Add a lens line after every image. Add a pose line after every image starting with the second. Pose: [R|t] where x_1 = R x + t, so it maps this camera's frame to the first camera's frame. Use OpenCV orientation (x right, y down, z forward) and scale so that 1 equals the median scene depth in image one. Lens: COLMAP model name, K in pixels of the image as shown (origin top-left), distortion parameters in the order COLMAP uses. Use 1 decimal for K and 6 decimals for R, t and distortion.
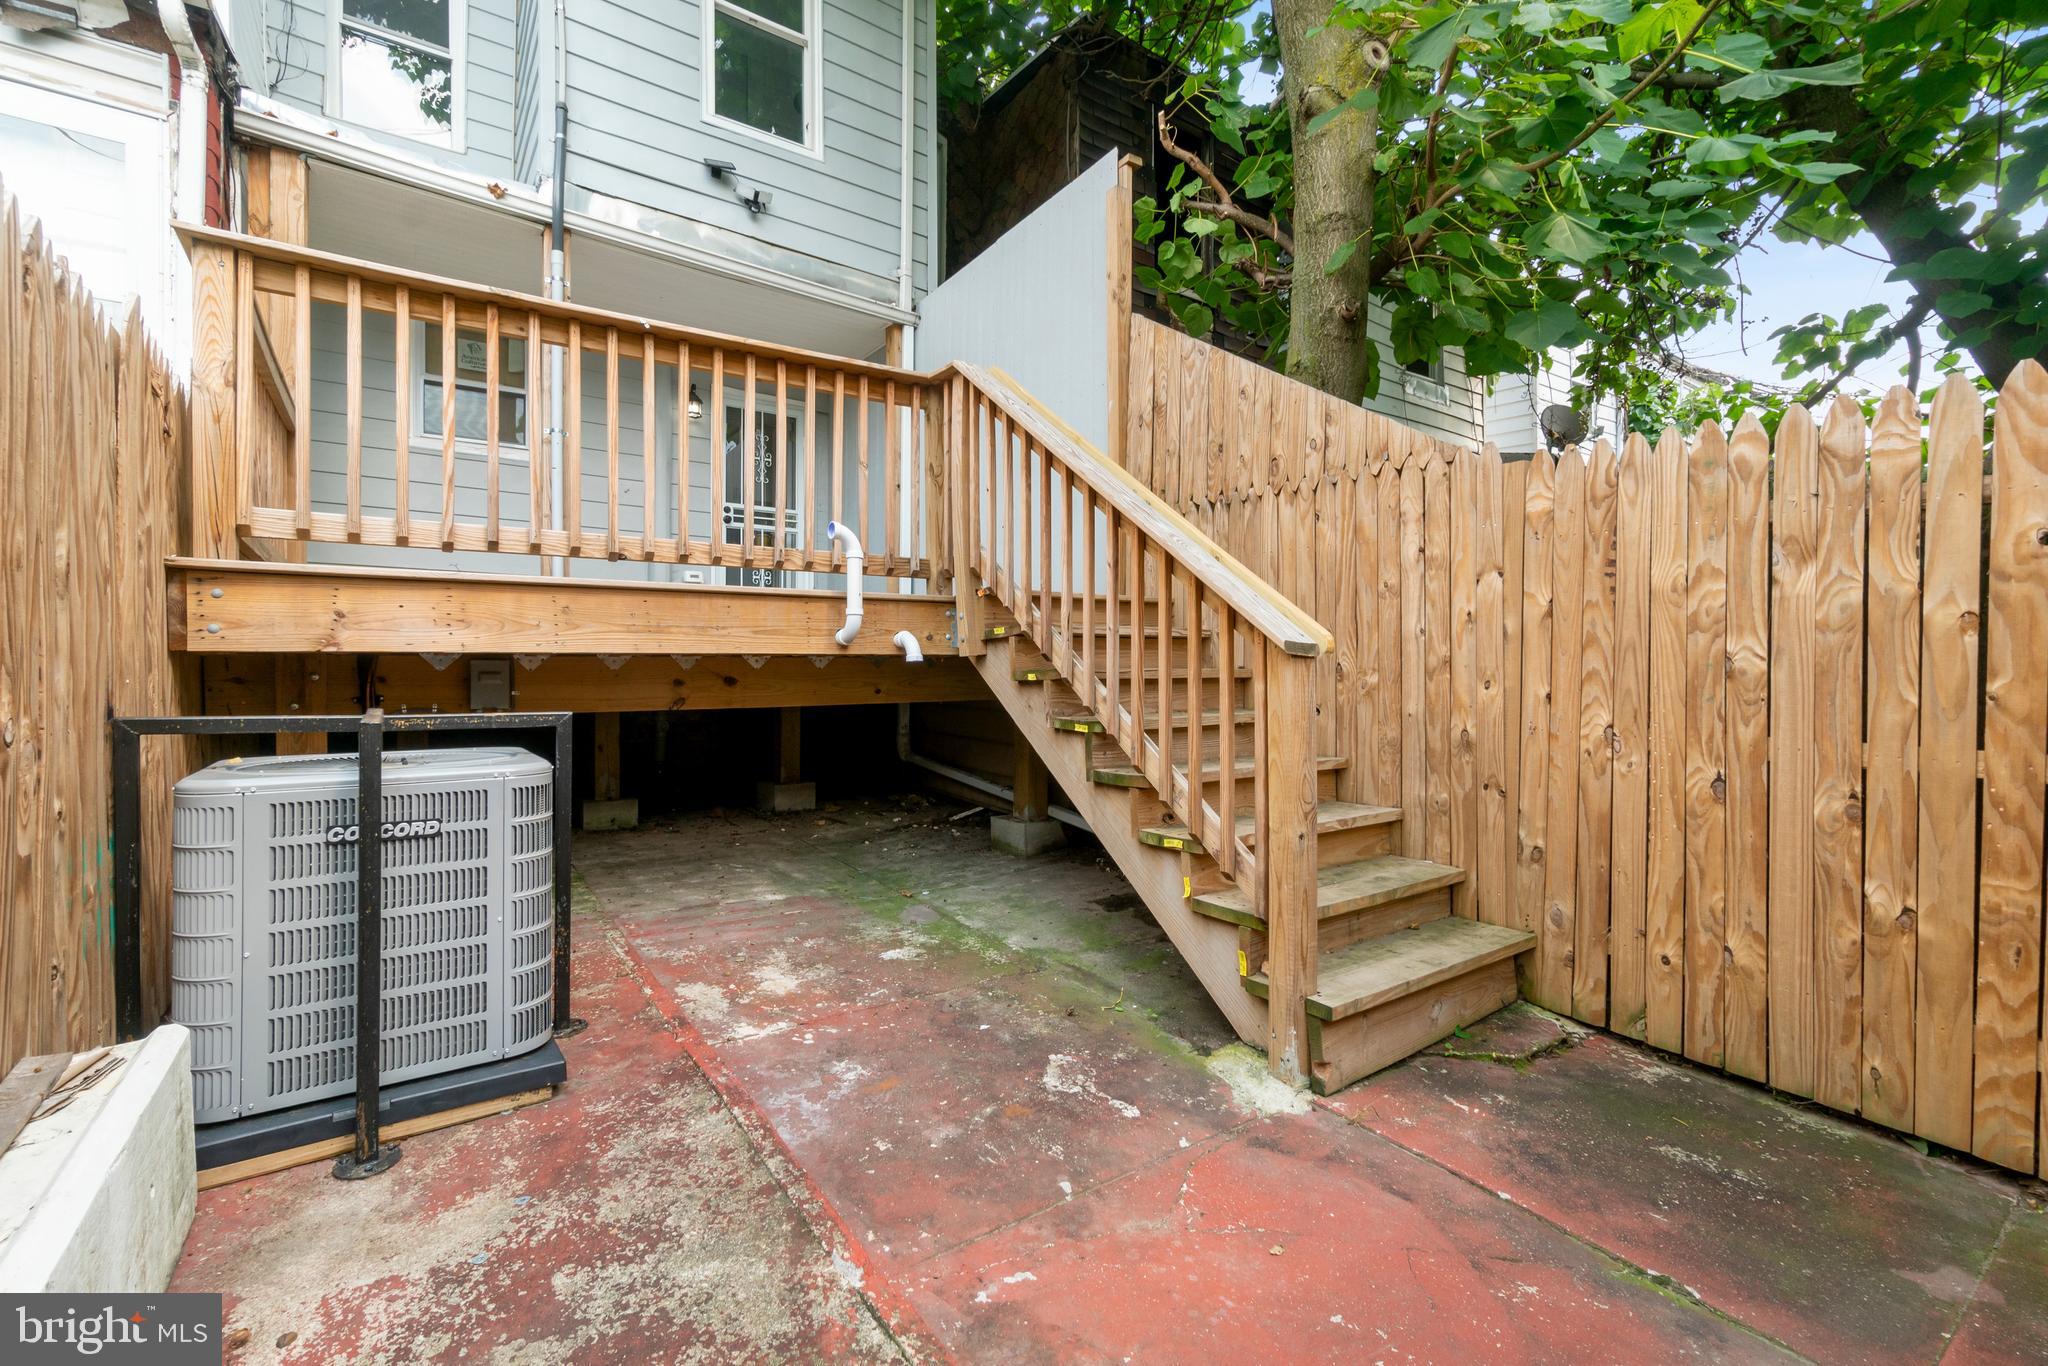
lens RADIAL K [[909.3, 0, 1025.9], [0, 909.3, 680.7], [0, 0, 1]] dist [-0.000323, 0.000457]
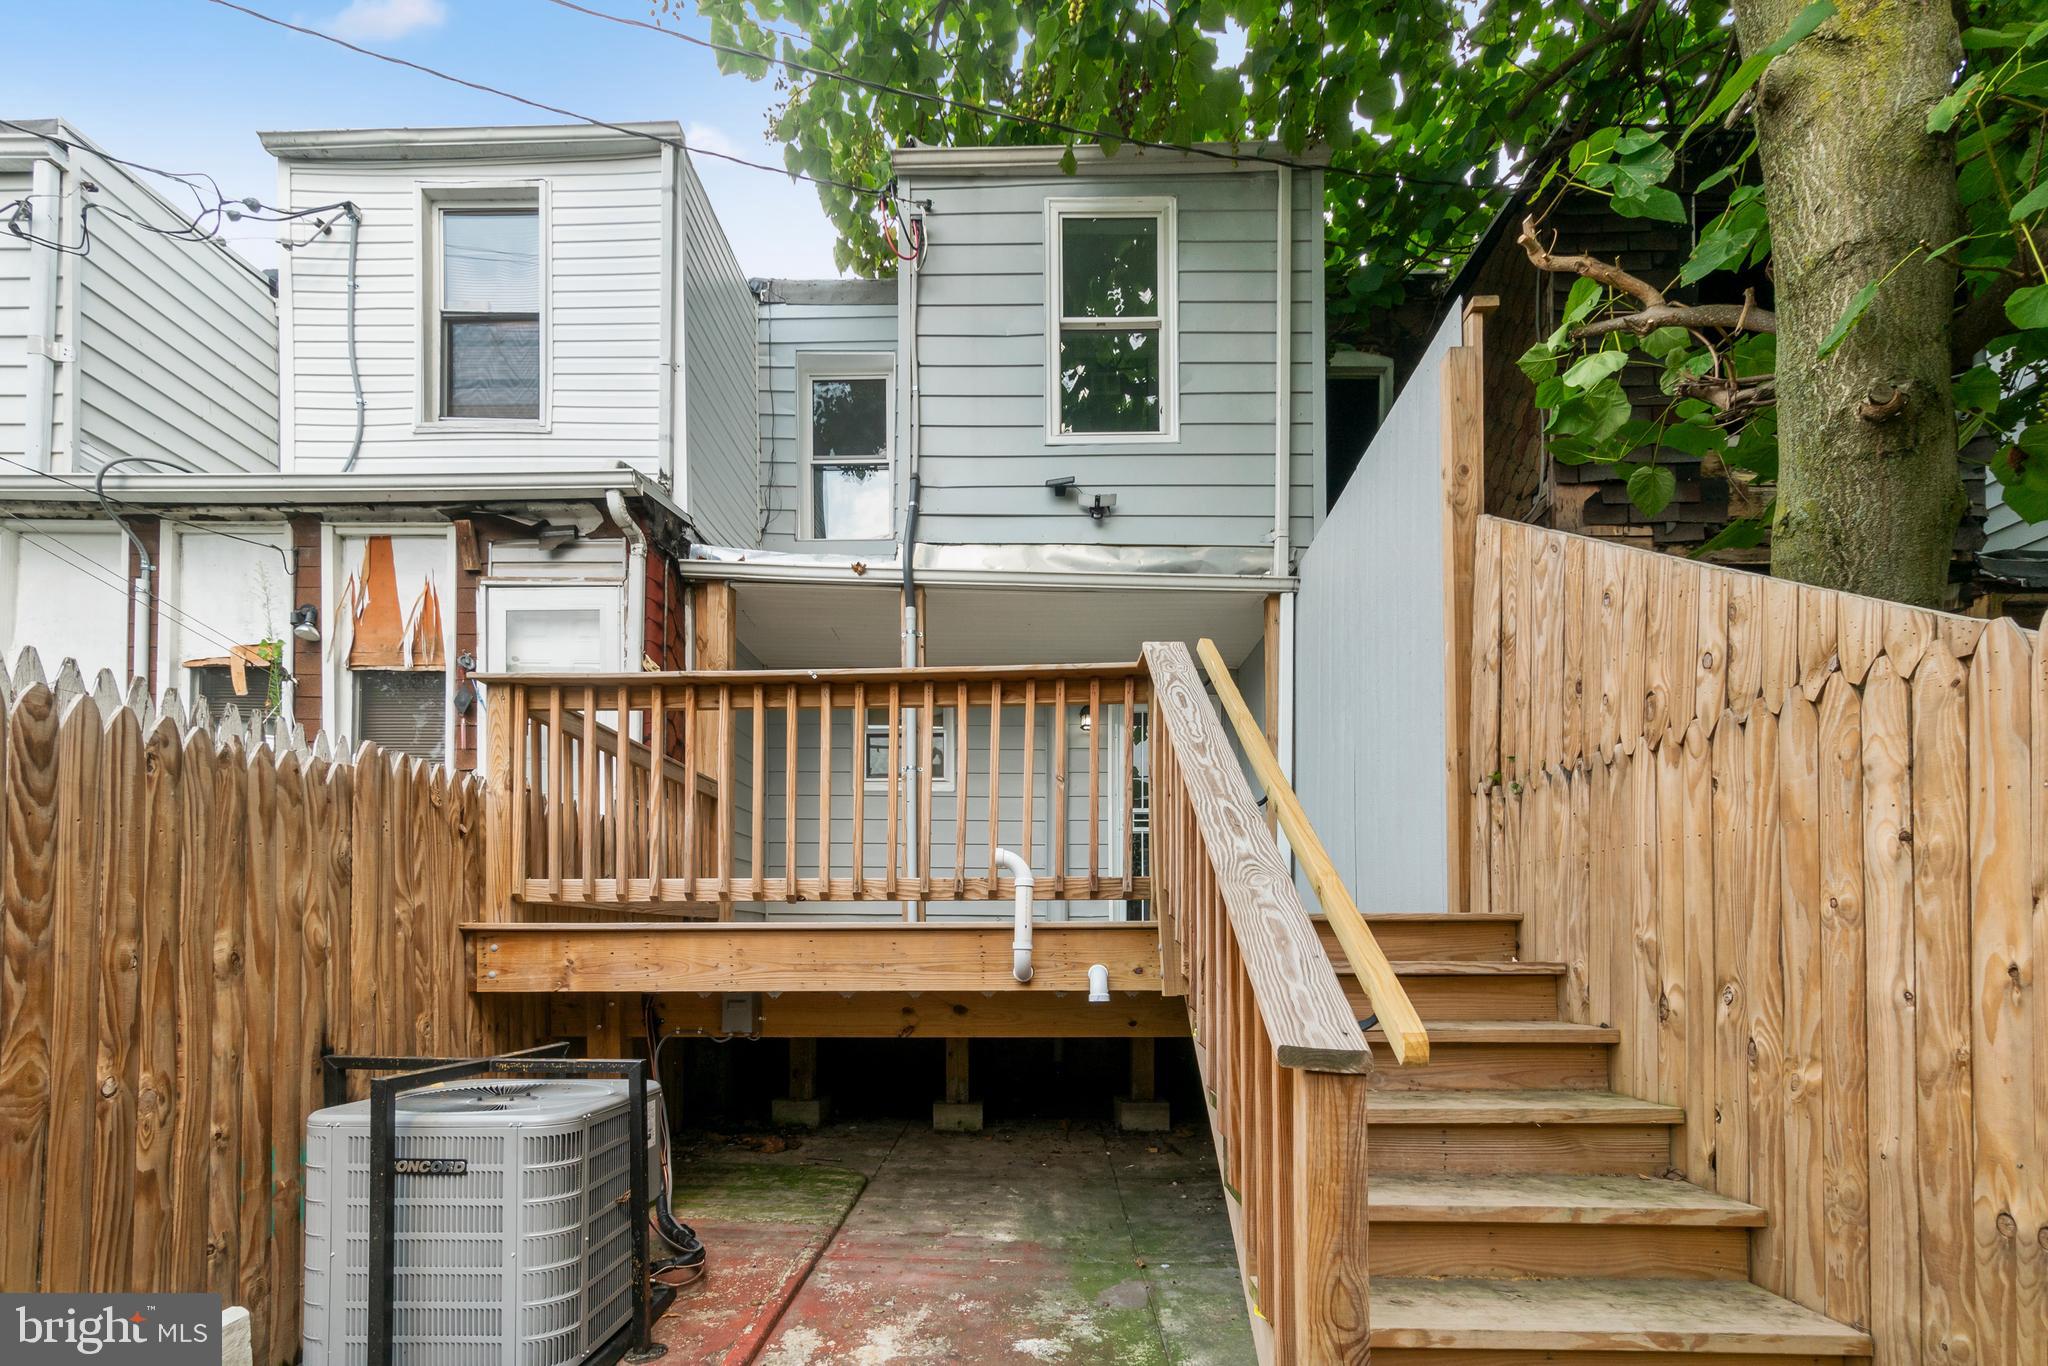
lens RADIAL K [[882.2, 0, 1059.5], [0, 882.2, 936.5], [0, 0, 1]] dist [0.000578, 0.000496]
pose [[0.793824, 0.006688, -0.608110, 0.332454], [-0.016000, 0.999823, -0.009891, -0.069759], [0.607936, 0.017582, 0.793791, 0.296853]]
